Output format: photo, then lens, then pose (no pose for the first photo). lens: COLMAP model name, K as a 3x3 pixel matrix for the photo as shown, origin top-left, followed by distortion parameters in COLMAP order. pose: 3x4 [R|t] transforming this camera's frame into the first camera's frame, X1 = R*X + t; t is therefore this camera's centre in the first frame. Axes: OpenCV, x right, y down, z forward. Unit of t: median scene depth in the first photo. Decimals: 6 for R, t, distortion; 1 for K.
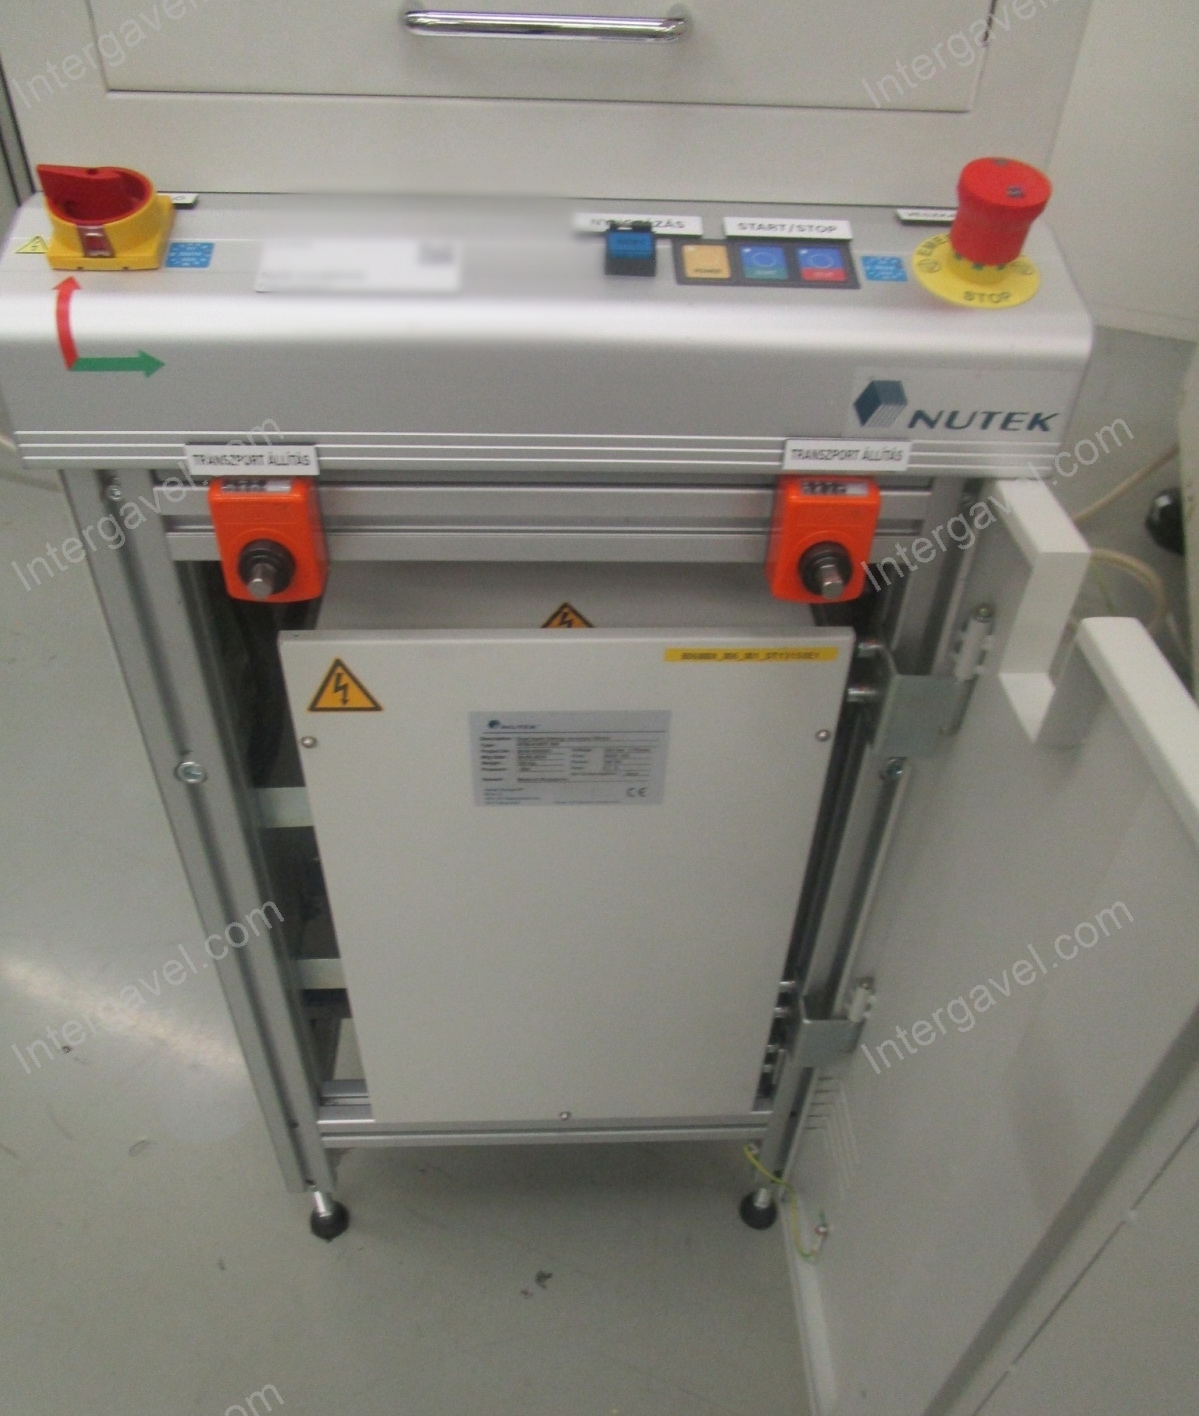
lens RADIAL K [[1126.2, 0, 599.5], [0, 1126.2, 784.5], [0, 0, 1]] dist [-0.032736, 0.005131]
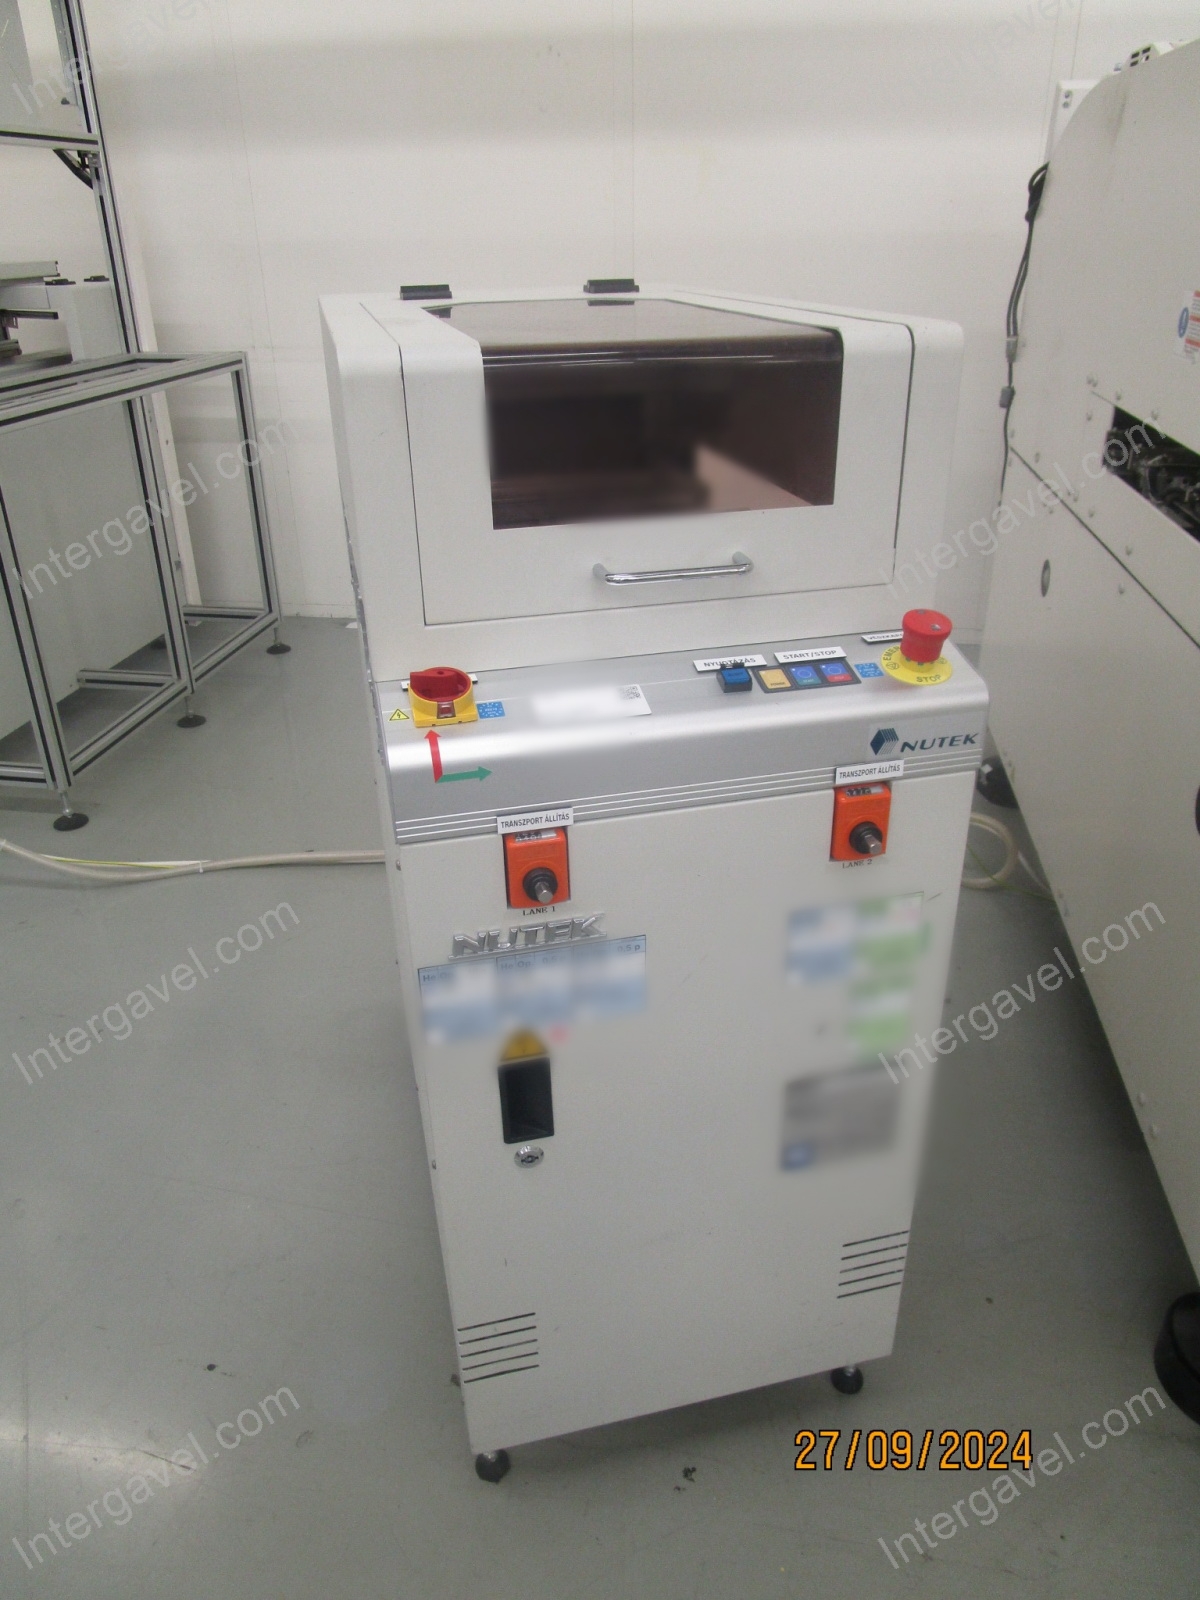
lens RADIAL K [[1134.8, 0, 600.0], [0, 1134.8, 800.0], [0, 0, 1]] dist [-0.033632, 0.002502]
pose [[0.979510, -0.133362, 0.150909, -0.467410], [0.169733, 0.949977, -0.262171, 0.138704], [-0.108397, 0.282413, 0.953149, -0.623584]]
